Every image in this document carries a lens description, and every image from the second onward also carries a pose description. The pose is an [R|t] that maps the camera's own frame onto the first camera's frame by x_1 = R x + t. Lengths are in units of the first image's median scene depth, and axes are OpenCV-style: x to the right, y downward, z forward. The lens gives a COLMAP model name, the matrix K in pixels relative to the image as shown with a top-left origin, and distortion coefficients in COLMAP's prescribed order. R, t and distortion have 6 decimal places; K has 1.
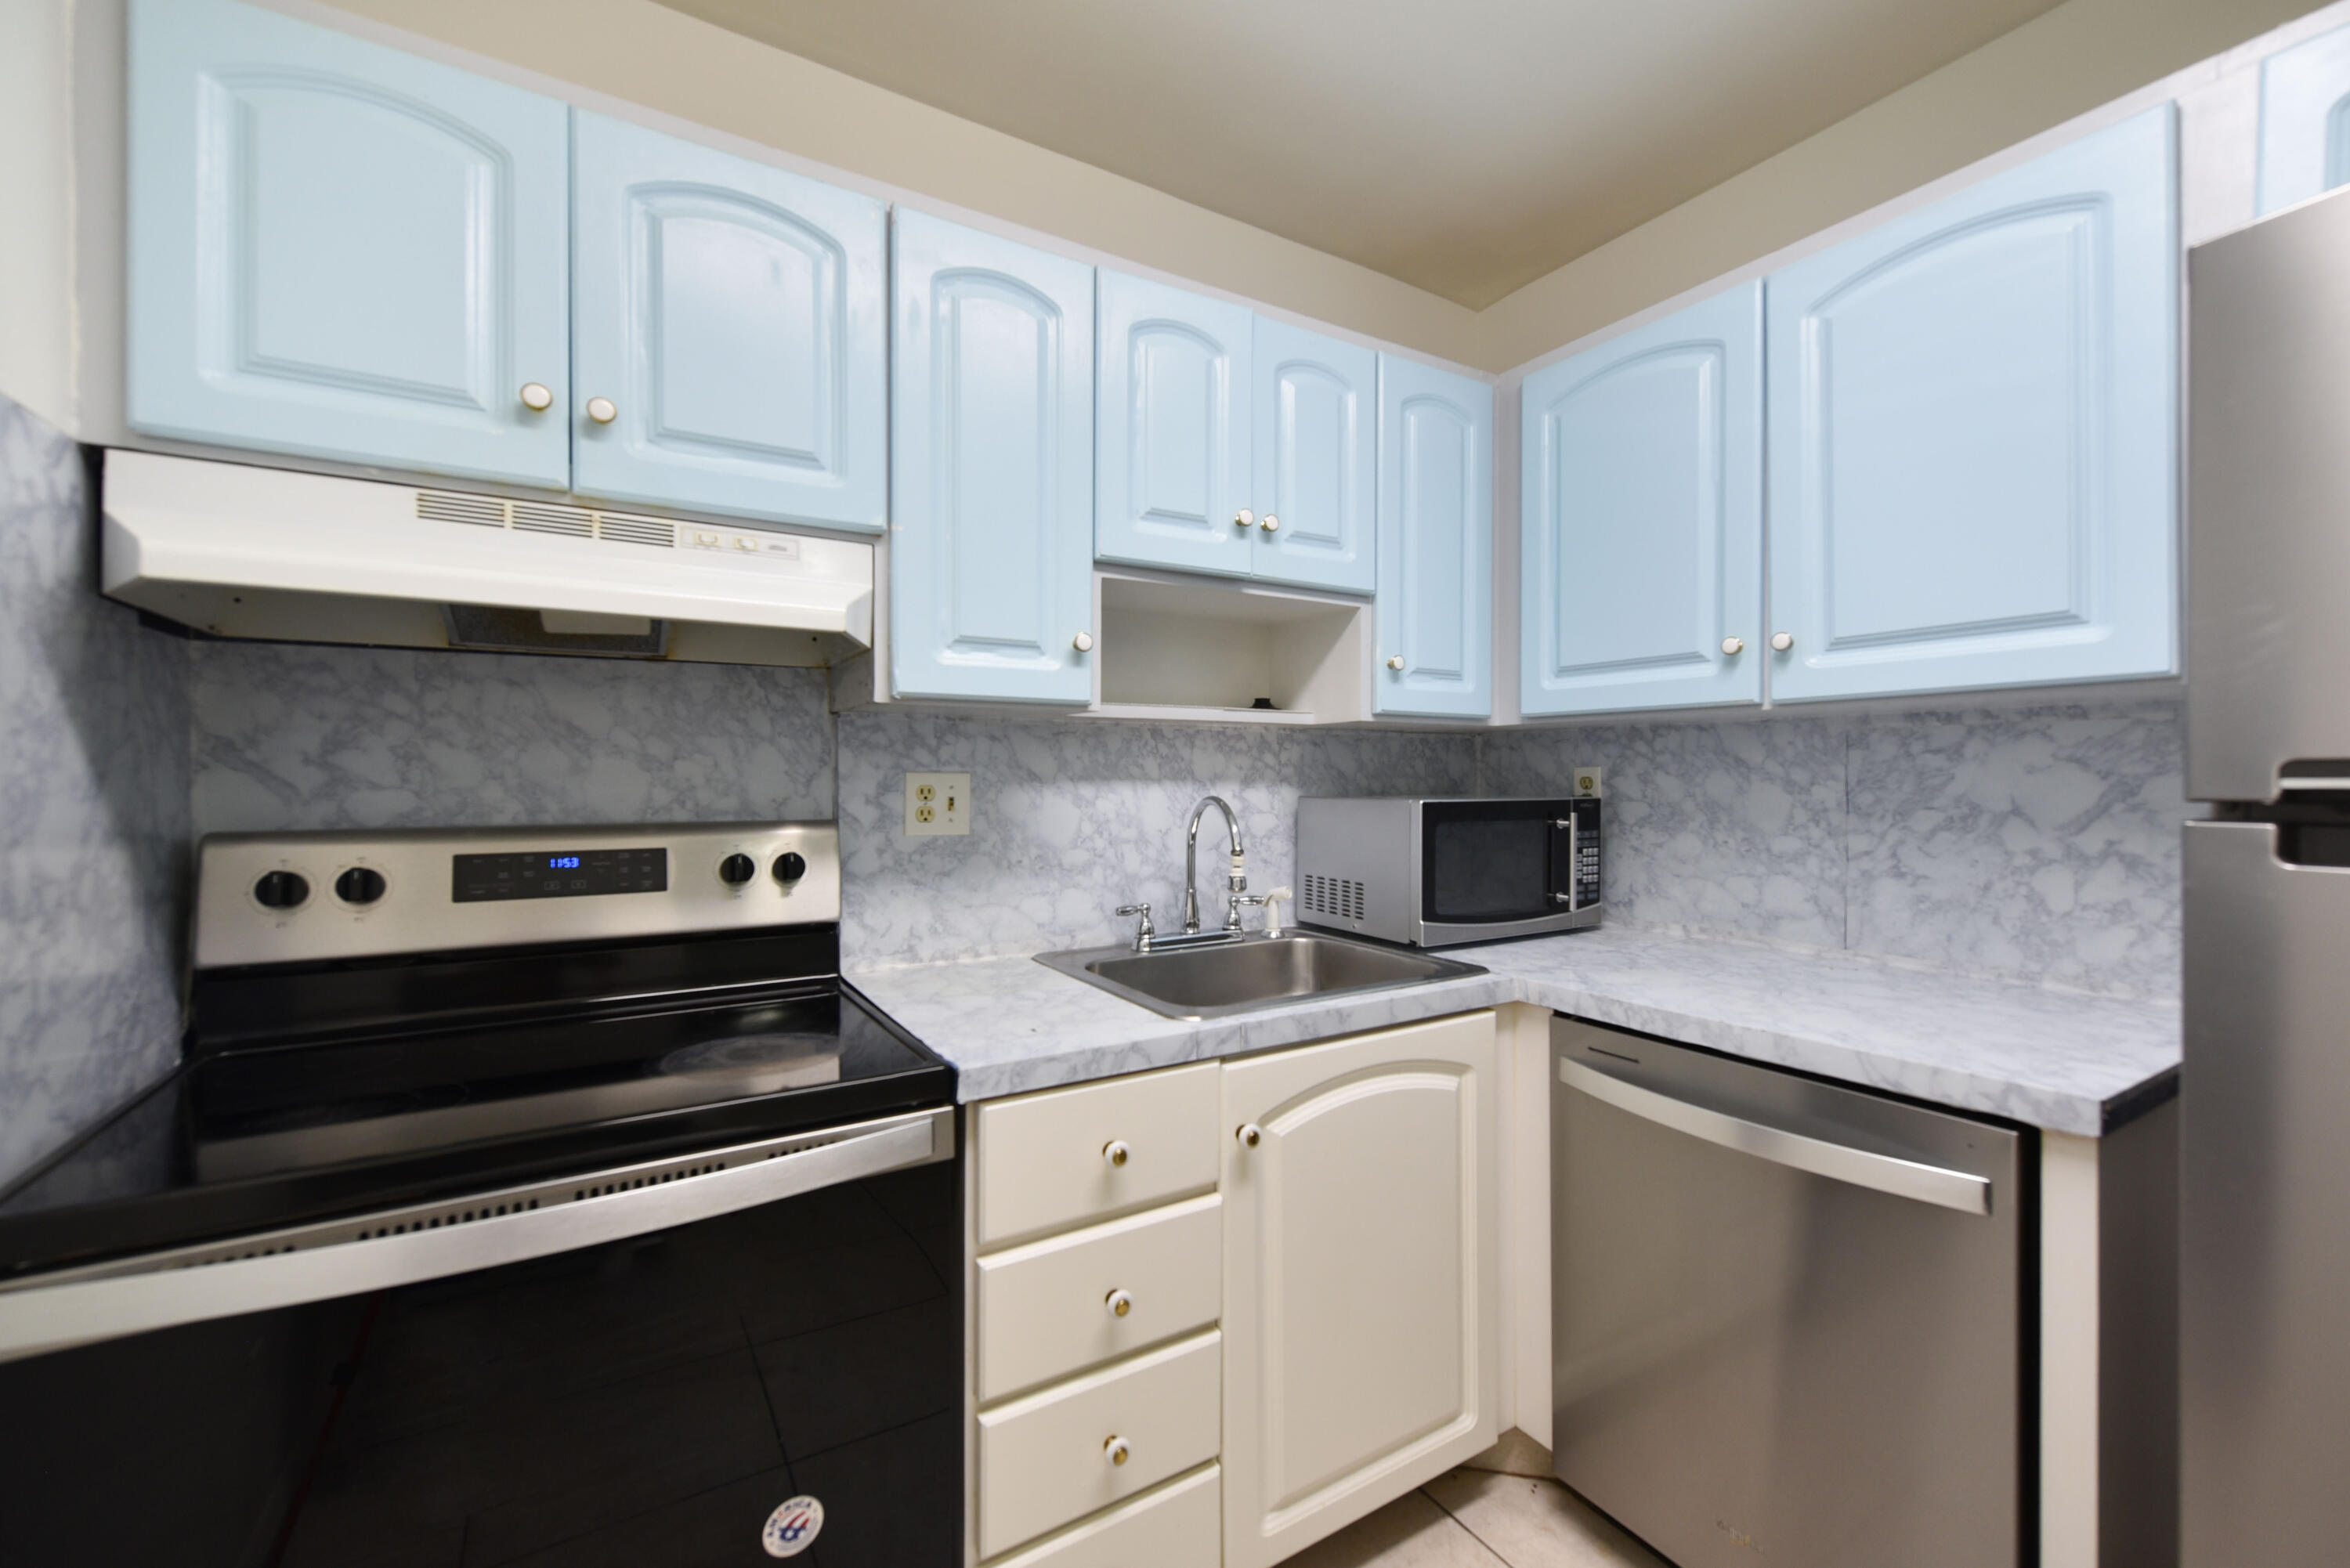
lens RADIAL K [[936.6, 0, 1175.0], [0, 936.6, 784.0], [0, 0, 1]] dist [0.006553, -0.000357]
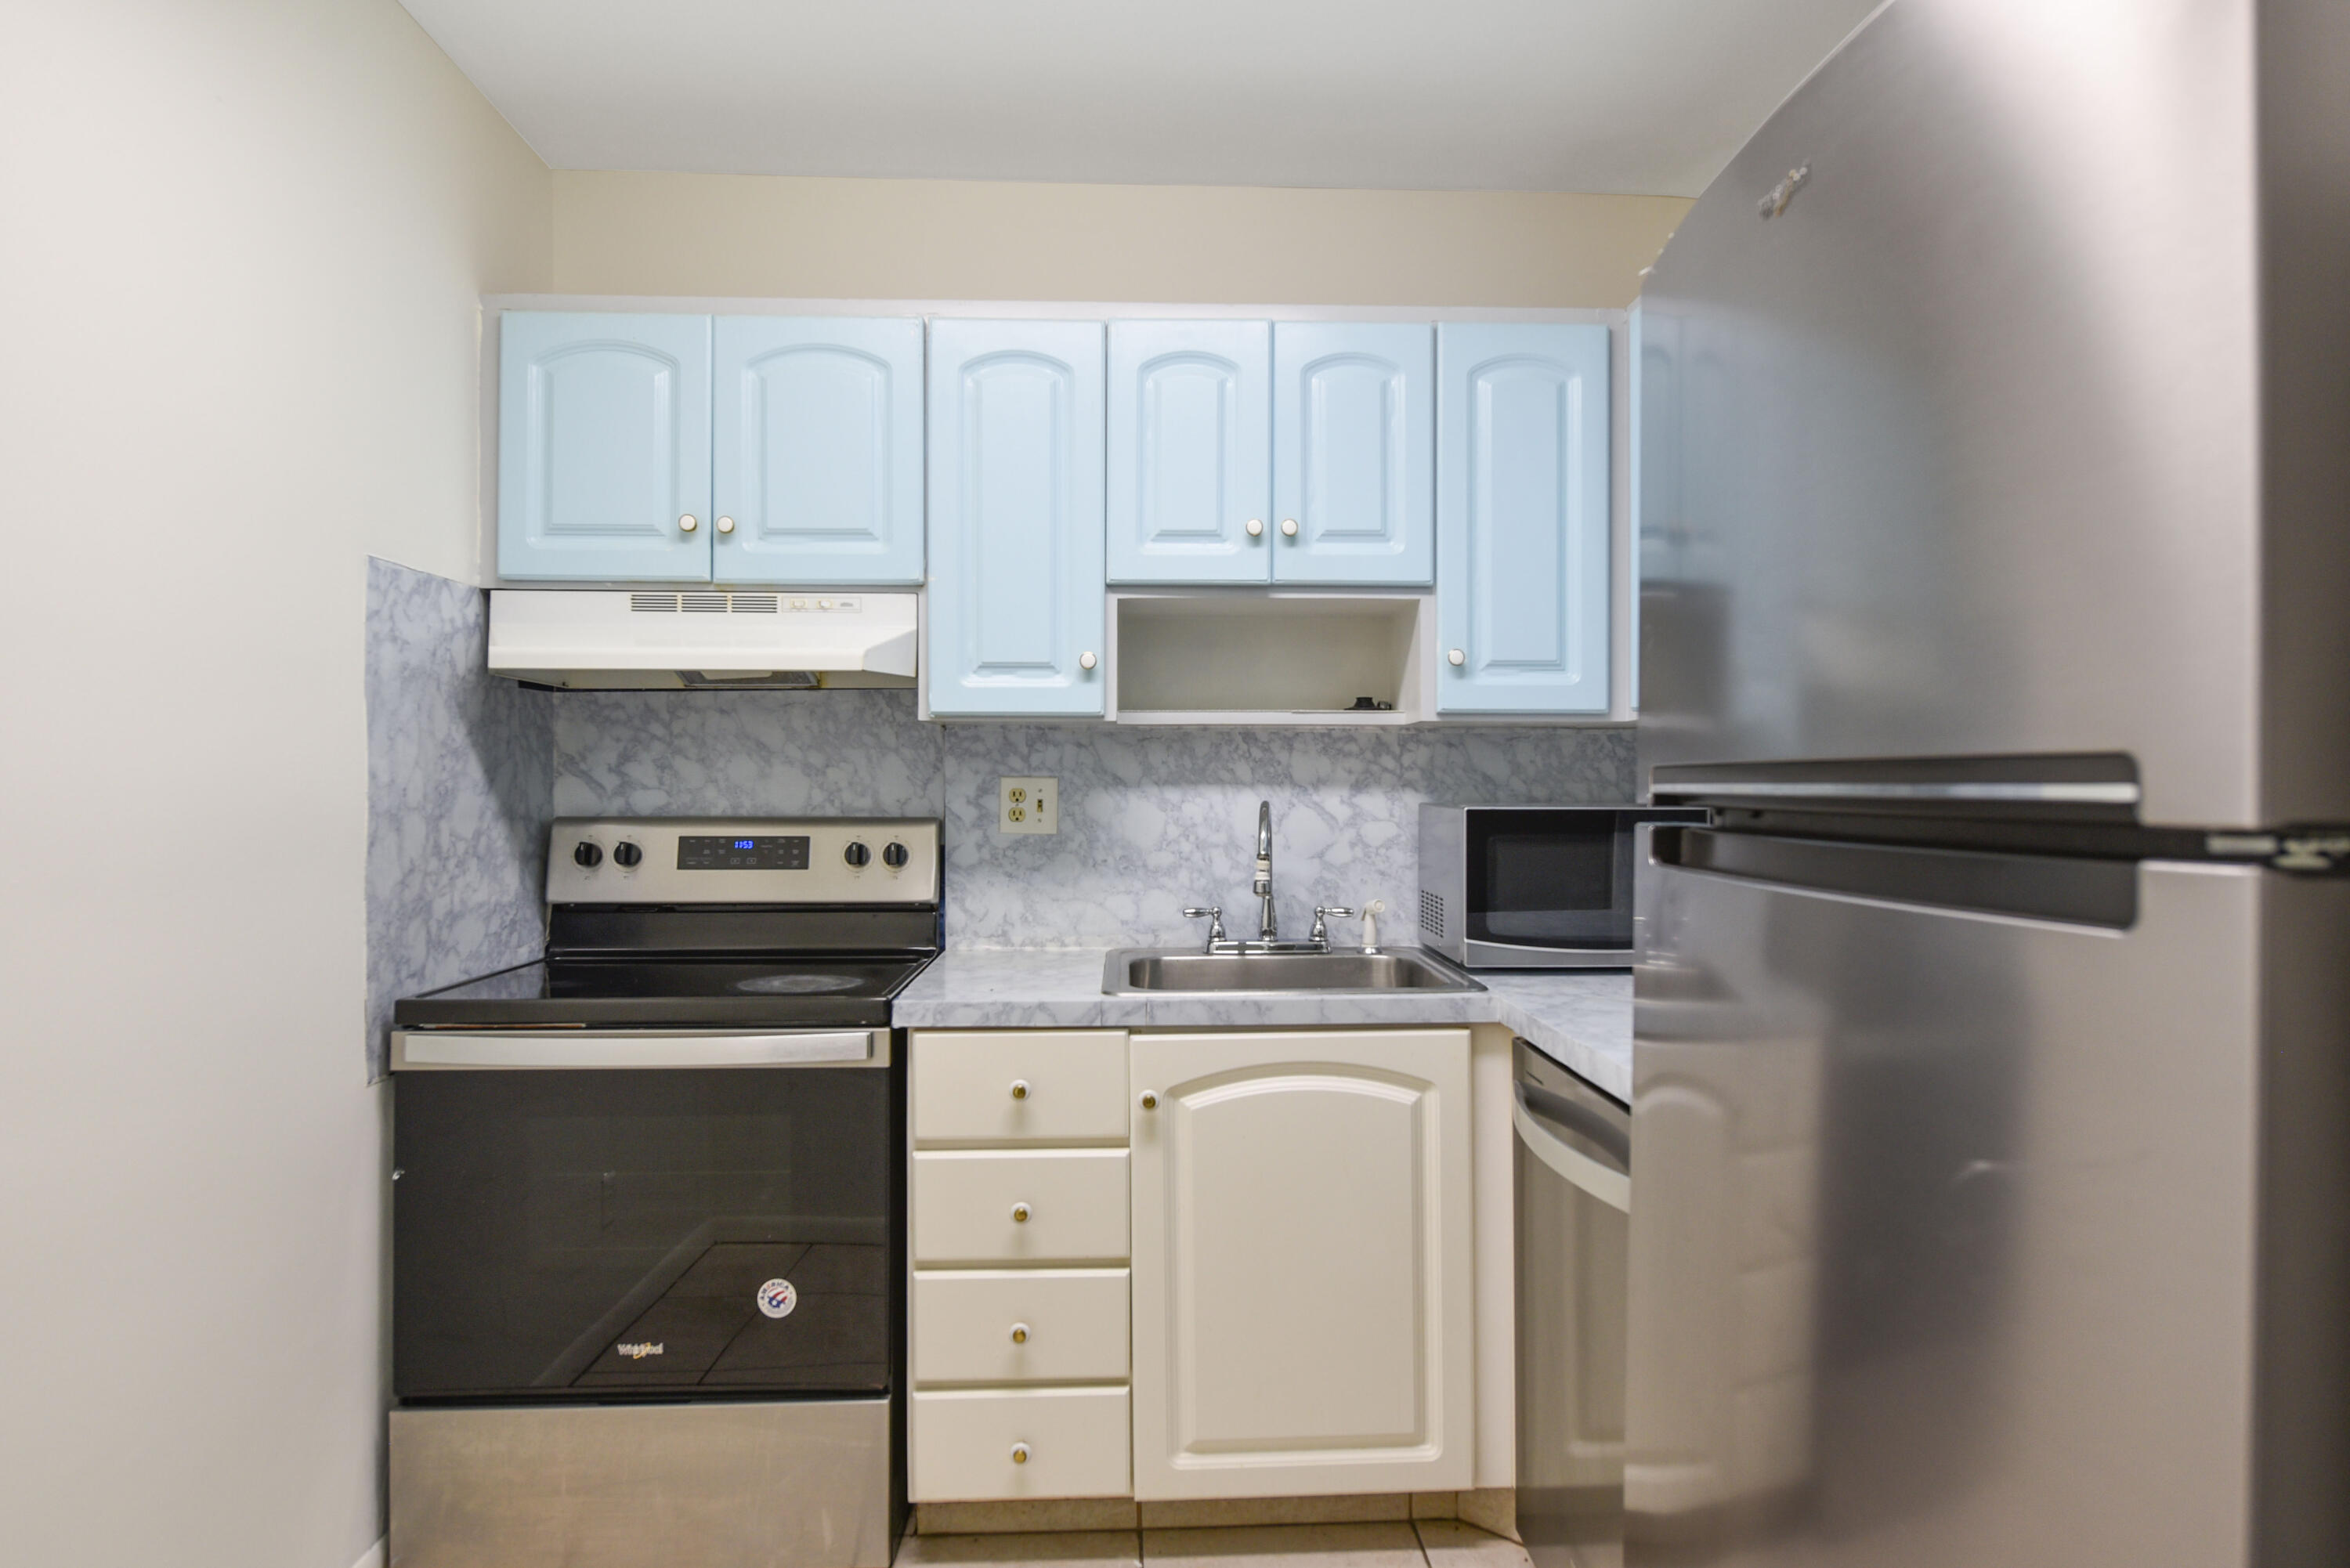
lens RADIAL K [[1346.0, 0, 1175.0], [0, 1346.0, 784.0], [0, 0, 1]] dist [0.000154, 0.000445]
pose [[0.864823, 0.002130, -0.502073, 0.723123], [-0.004762, 0.999981, -0.003959, 0.001367], [0.502054, 0.005815, 0.864816, -0.304016]]
